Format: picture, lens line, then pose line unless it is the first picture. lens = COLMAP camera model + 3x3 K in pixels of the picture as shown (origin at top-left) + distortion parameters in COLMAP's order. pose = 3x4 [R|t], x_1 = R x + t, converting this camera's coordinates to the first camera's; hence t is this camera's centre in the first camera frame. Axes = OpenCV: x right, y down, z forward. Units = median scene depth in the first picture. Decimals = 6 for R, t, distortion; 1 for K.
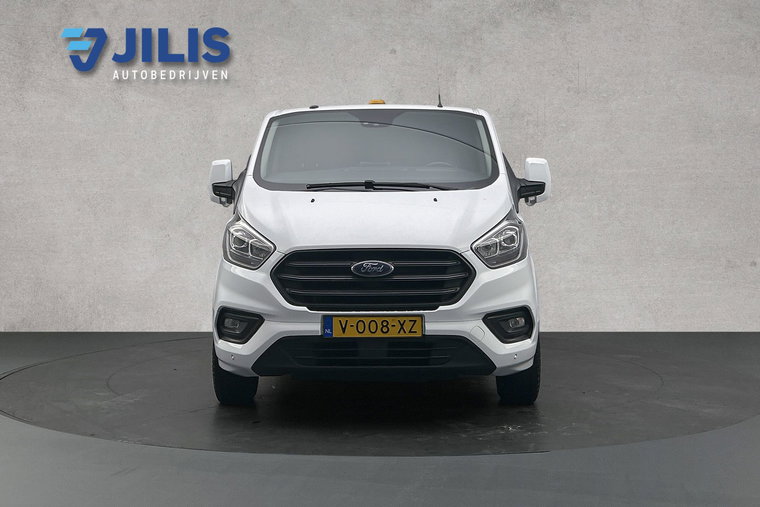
lens RADIAL K [[595.5, 0, 380.1], [0, 595.5, 253.2], [0, 0, 1]] dist [-0.002638, 0.002459]
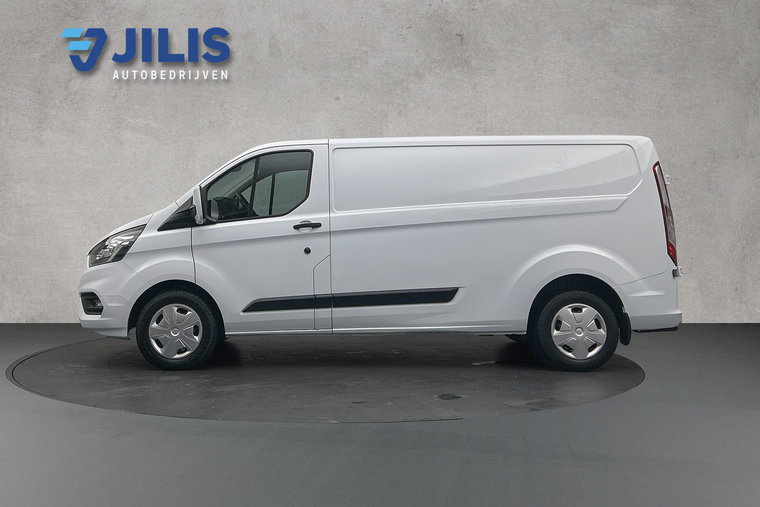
lens RADIAL K [[595.5, 0, 380.2], [0, 595.5, 253.1], [0, 0, 1]] dist [-0.002638, 0.002459]
pose [[1.000000, -0.000102, 0.000107, 0.111584], [0.000102, 1.000000, -0.000165, -0.014744], [-0.000107, 0.000165, 1.000000, -0.248356]]
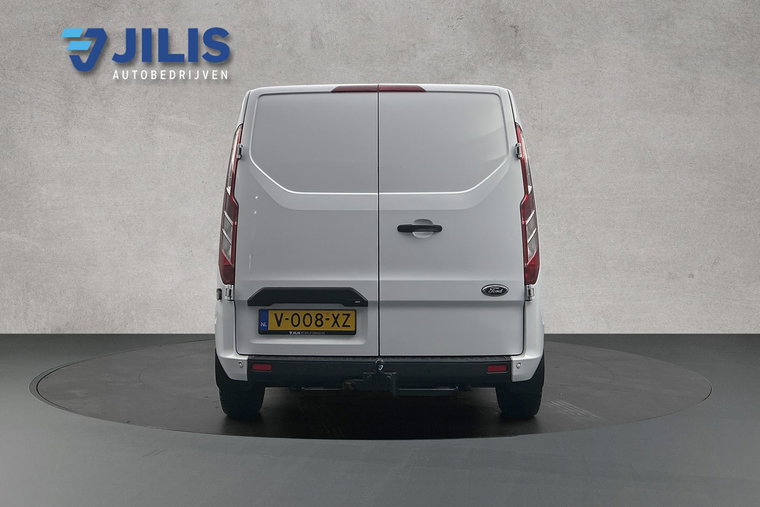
lens RADIAL K [[595.5, 0, 380.4], [0, 595.5, 252.7], [0, 0, 1]] dist [-0.002638, 0.002459]
pose [[1.000000, -0.000263, 0.000364, 0.015344], [0.000263, 1.000000, -0.000847, -0.026429], [-0.000364, 0.000847, 1.000000, -0.170626]]
